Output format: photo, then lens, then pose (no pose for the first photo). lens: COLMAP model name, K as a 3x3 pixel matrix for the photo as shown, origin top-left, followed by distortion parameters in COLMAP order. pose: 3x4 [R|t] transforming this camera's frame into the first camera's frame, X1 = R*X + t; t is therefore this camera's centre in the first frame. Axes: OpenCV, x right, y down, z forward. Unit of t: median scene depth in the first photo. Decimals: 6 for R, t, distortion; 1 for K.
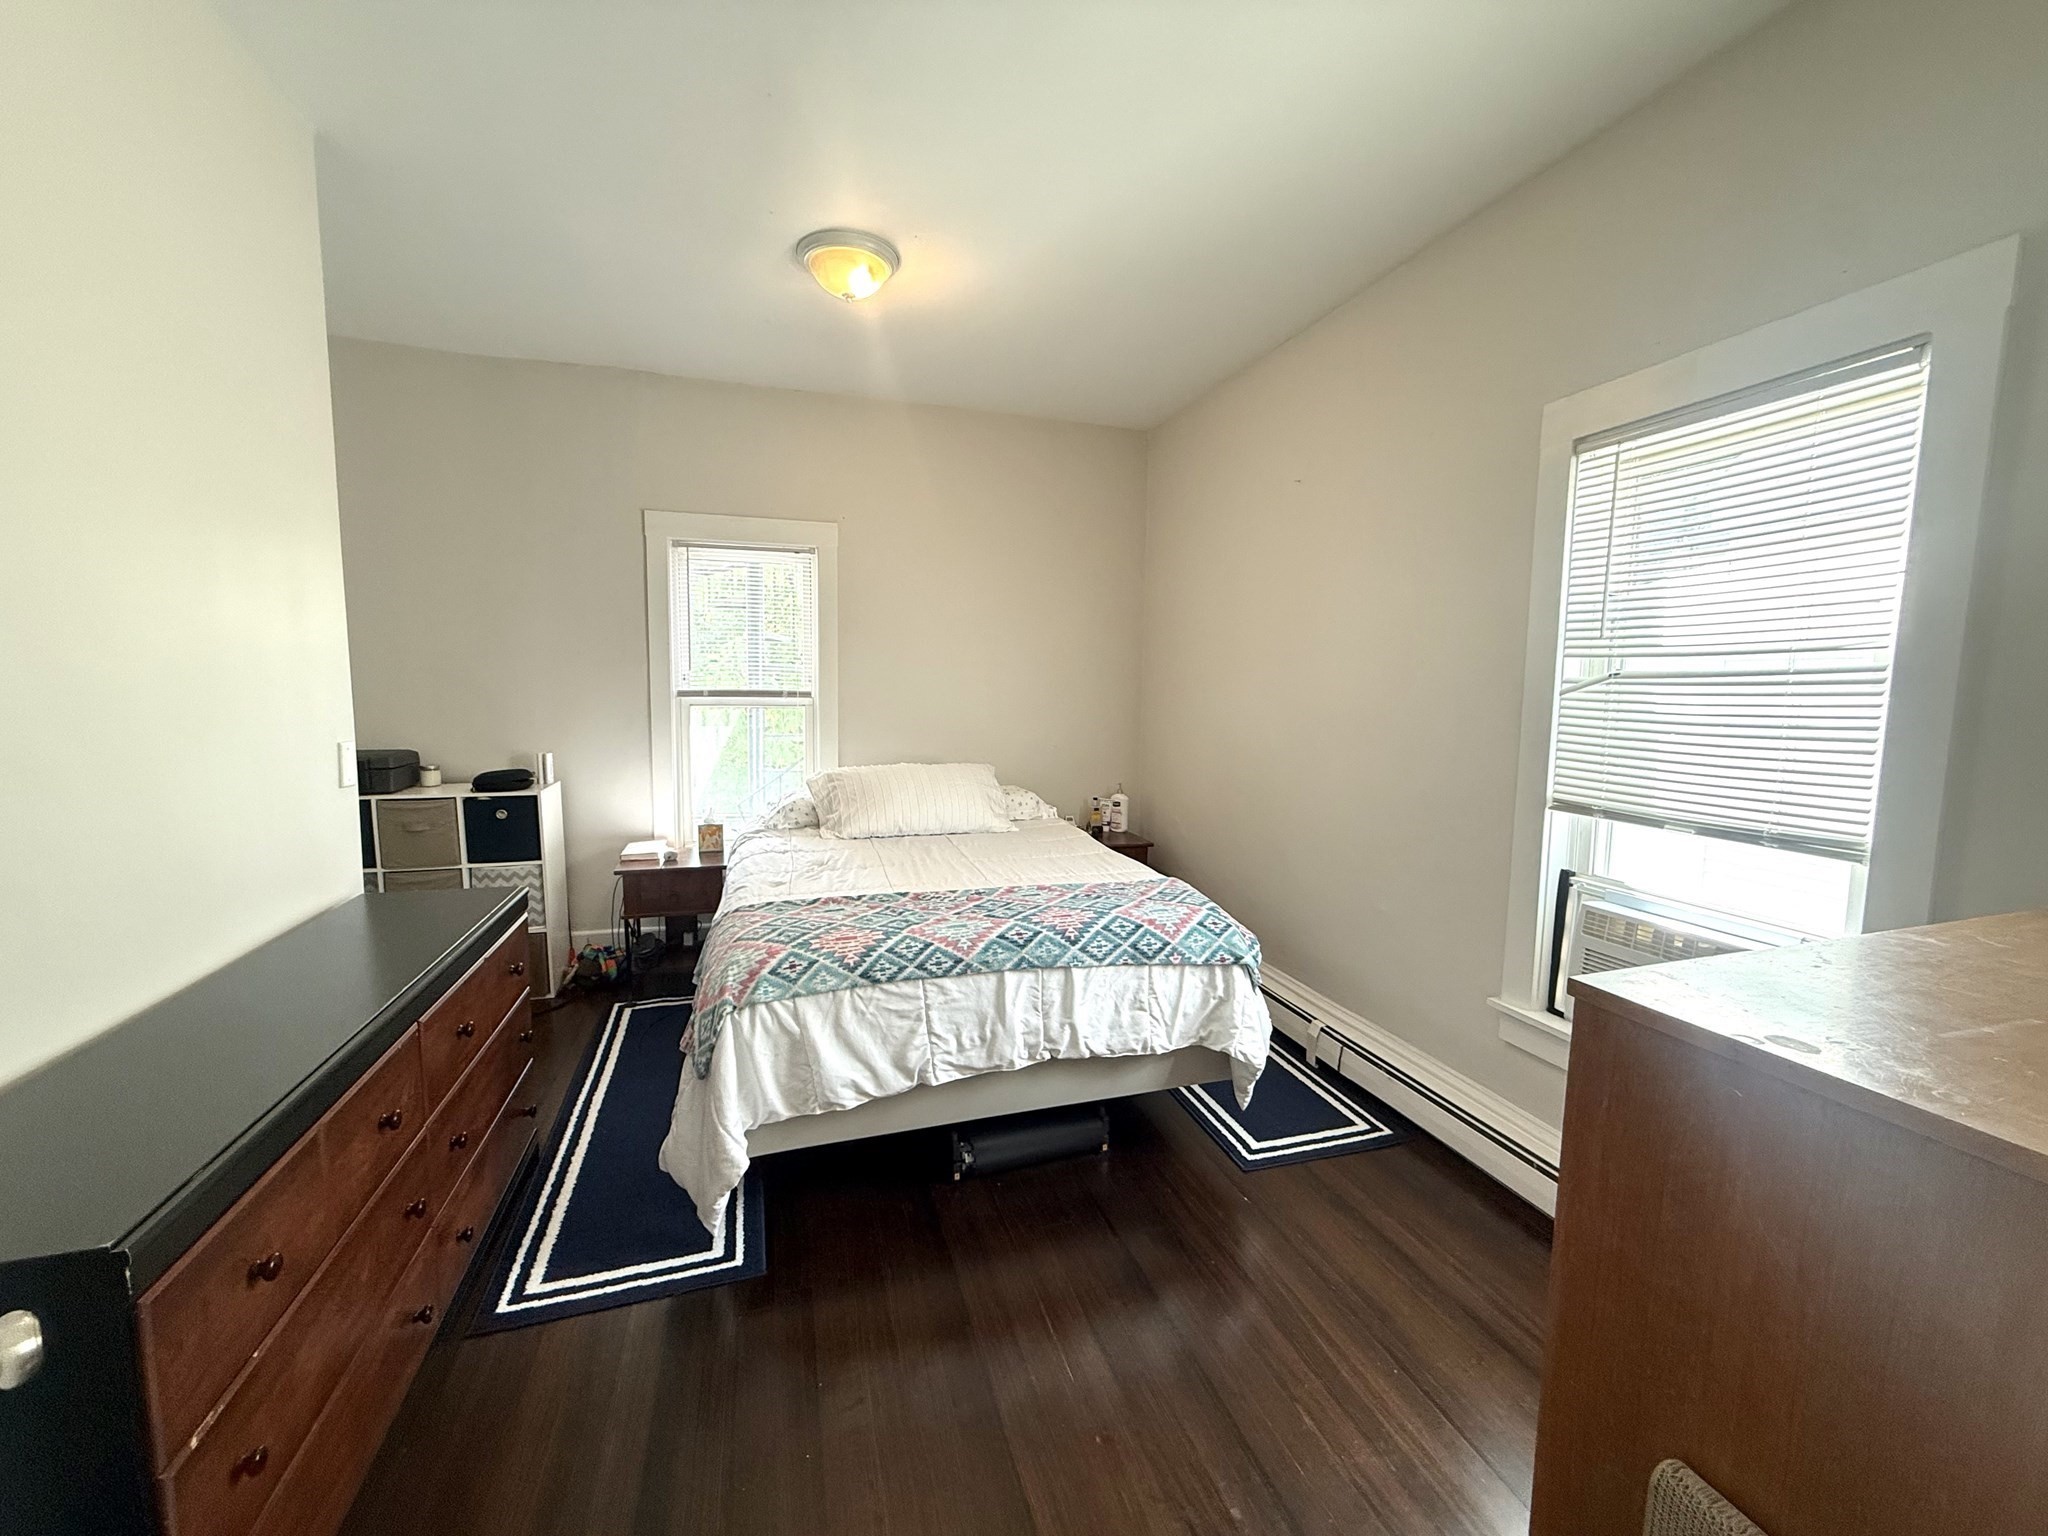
lens RADIAL K [[818.2, 0, 1023.0], [0, 818.2, 765.8], [0, 0, 1]] dist [0.000884, -0.000111]
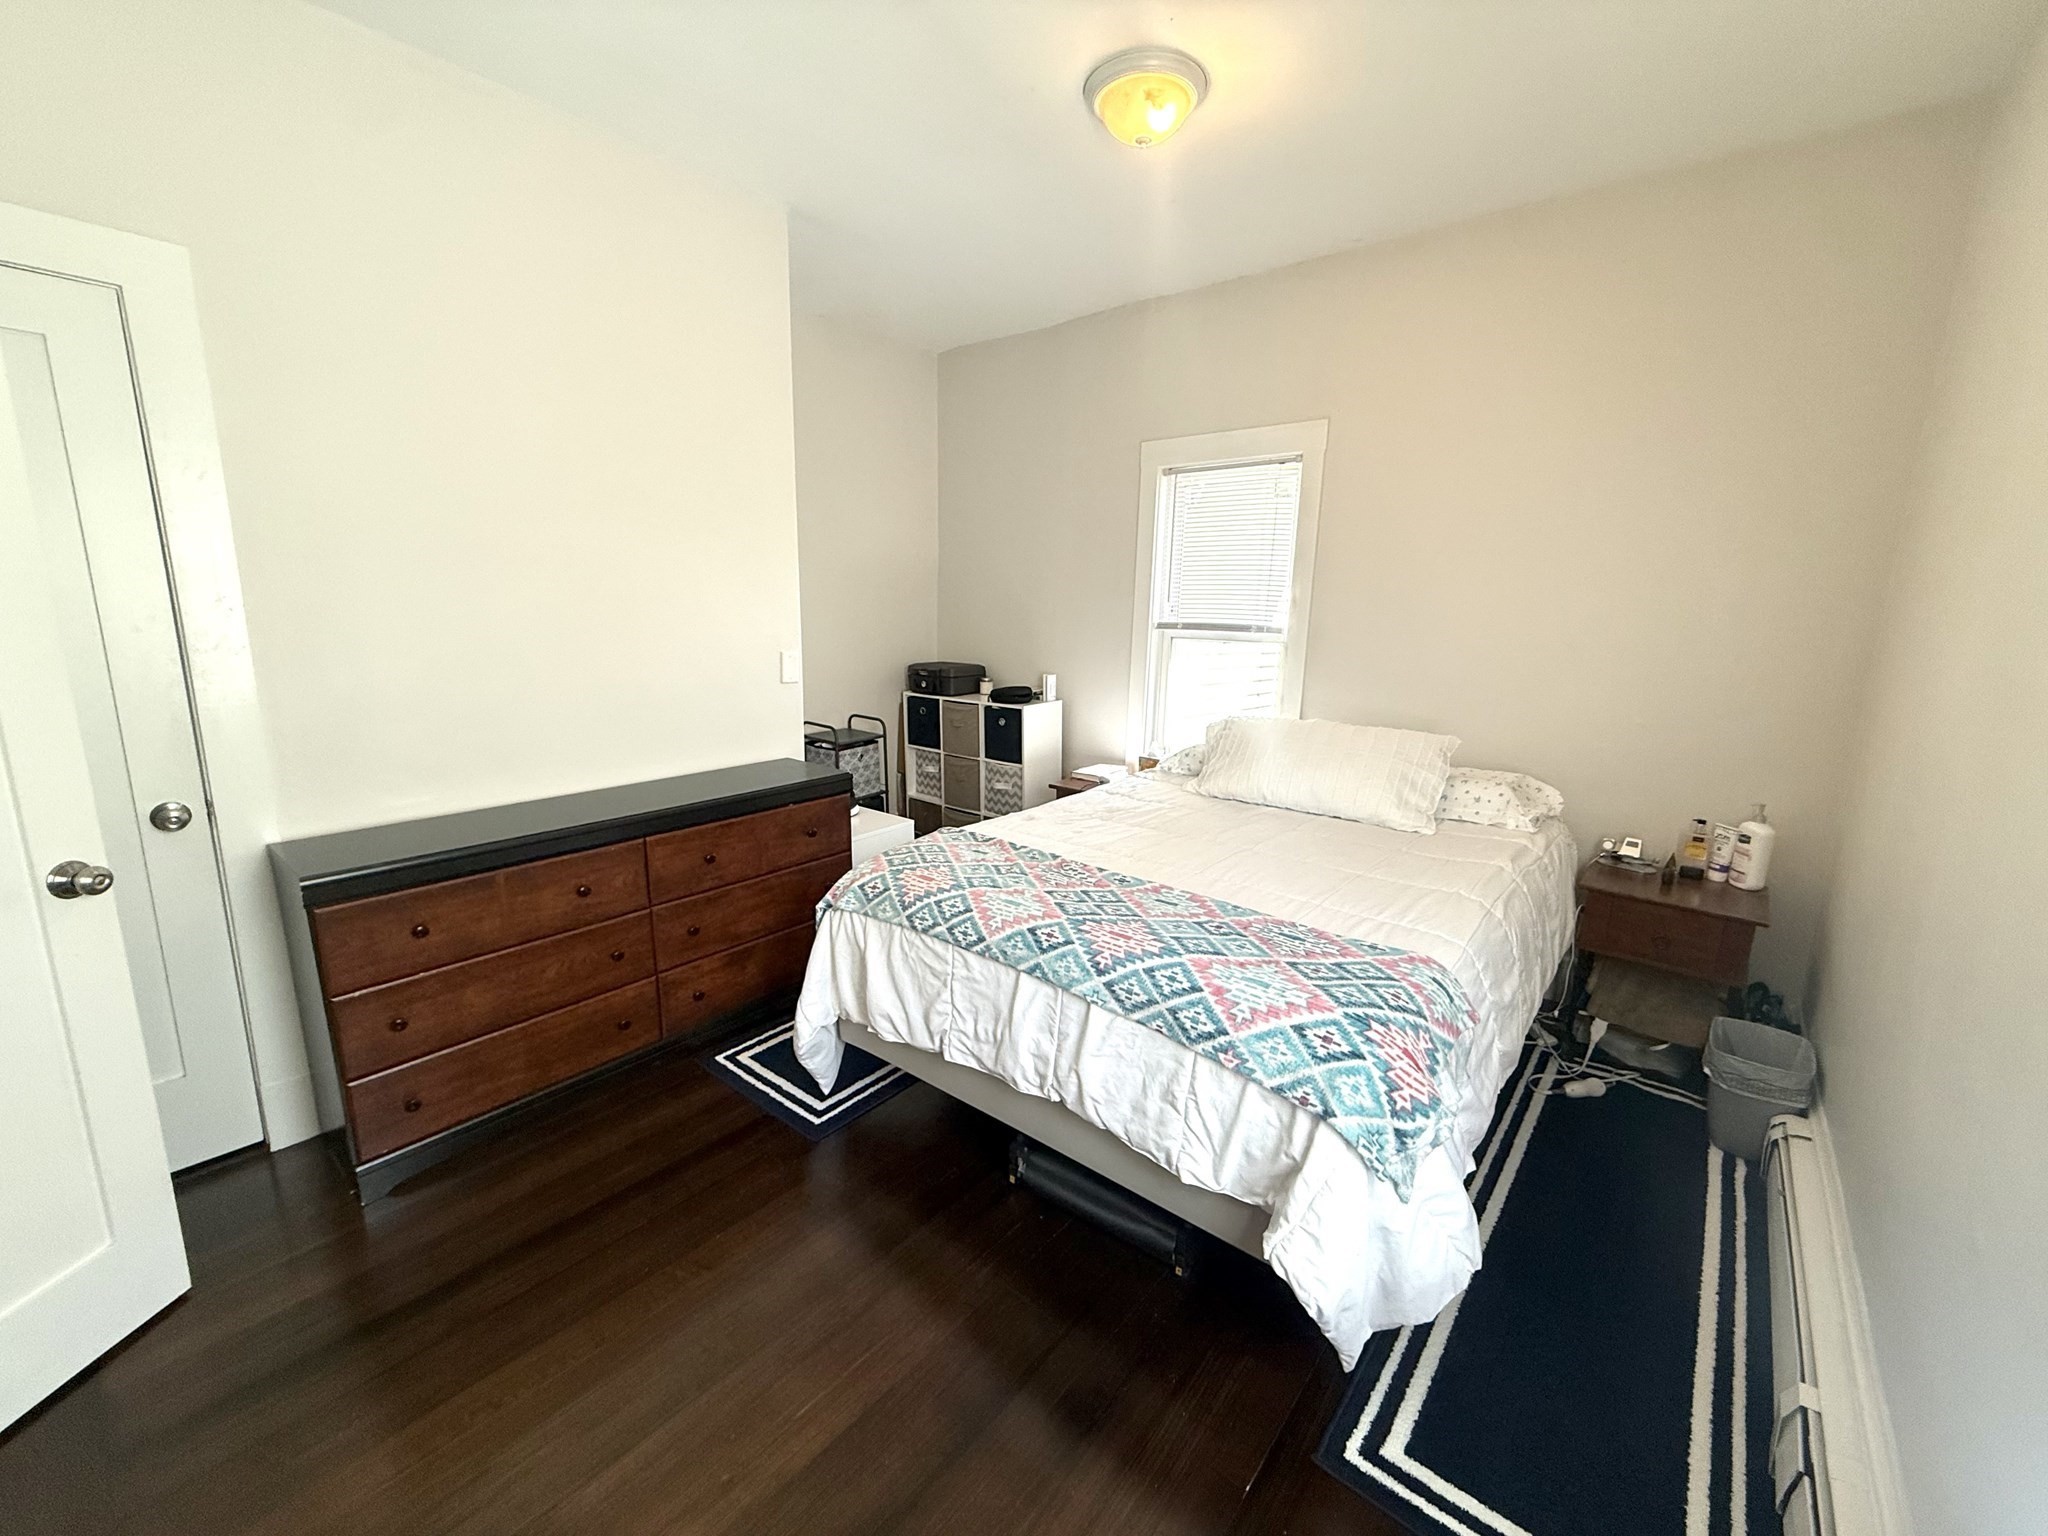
lens RADIAL K [[818.2, 0, 1023.0], [0, 818.2, 765.8], [0, 0, 1]] dist [0.000884, -0.000111]
pose [[0.544416, 0.161186, -0.823183, 0.586569], [-0.097599, 0.986870, 0.128690, -0.053393], [0.833118, 0.010281, 0.553000, 0.522273]]
